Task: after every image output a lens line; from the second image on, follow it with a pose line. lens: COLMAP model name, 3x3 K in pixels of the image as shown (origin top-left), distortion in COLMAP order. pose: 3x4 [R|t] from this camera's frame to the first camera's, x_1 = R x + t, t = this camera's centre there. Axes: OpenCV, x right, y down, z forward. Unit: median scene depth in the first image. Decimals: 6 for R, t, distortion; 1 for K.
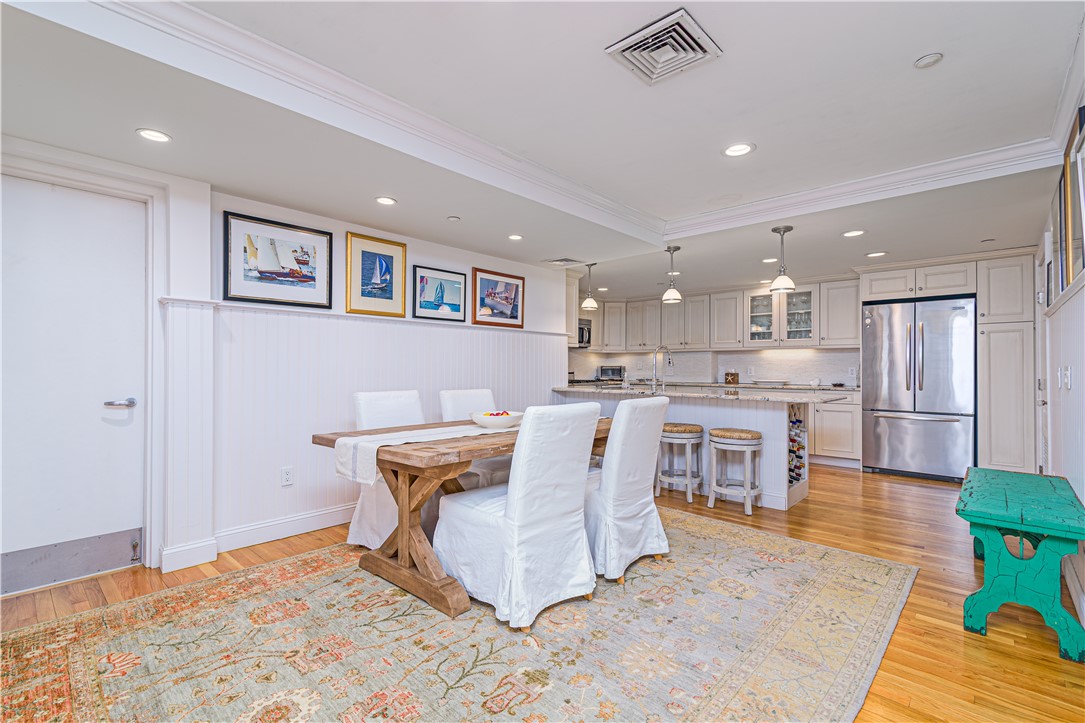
lens RADIAL K [[490.3, 0, 543.4], [0, 490.3, 365.5], [0, 0, 1]] dist [0.017851, -0.002581]
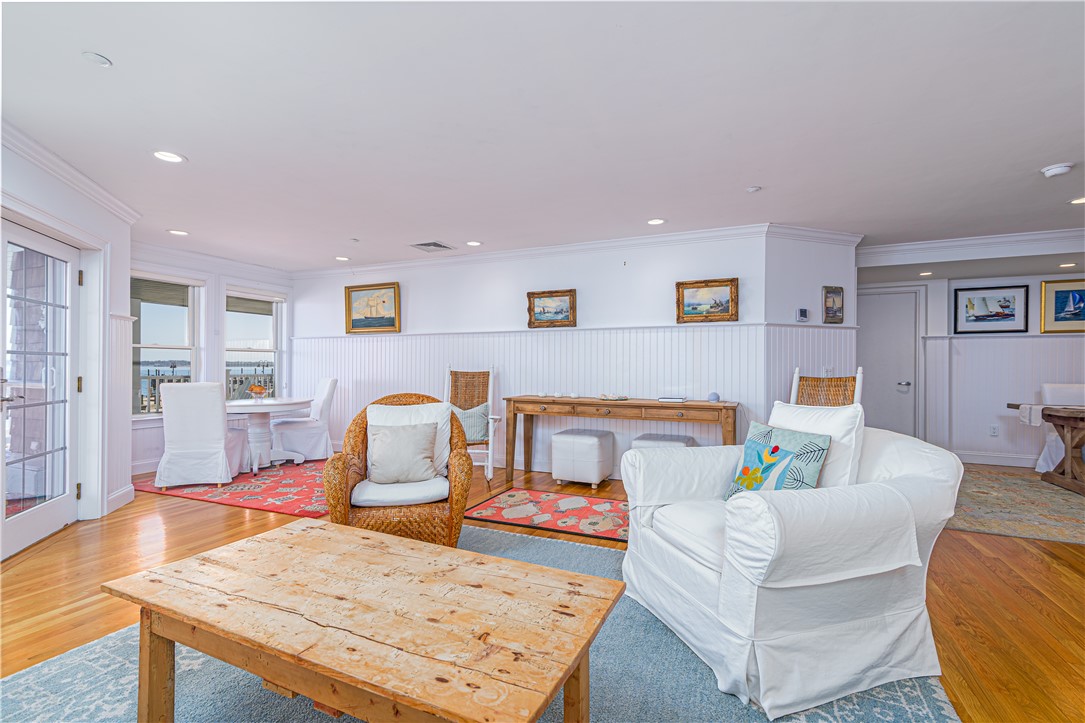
lens RADIAL K [[490.3, 0, 541.9], [0, 490.3, 363.9], [0, 0, 1]] dist [0.017851, -0.002581]
pose [[0.316464, -0.005051, -0.948591, 0.539918], [0.000527, 0.999987, -0.005149, -0.003495], [0.948604, 0.001130, 0.316463, -0.905228]]
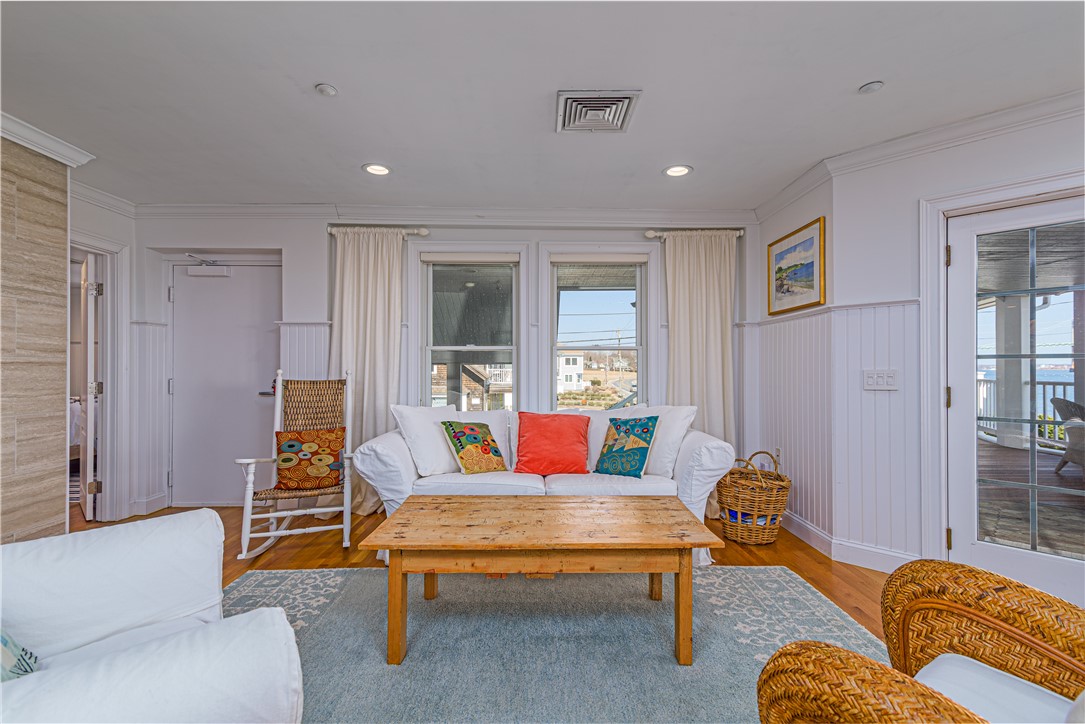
lens RADIAL K [[490.3, 0, 543.0], [0, 490.3, 361.8], [0, 0, 1]] dist [0.017851, -0.002581]
pose [[-0.683632, 0.009501, 0.729765, -0.262114], [-0.004524, 0.999841, -0.017255, -0.006025], [-0.729812, -0.015098, -0.683481, -0.529444]]
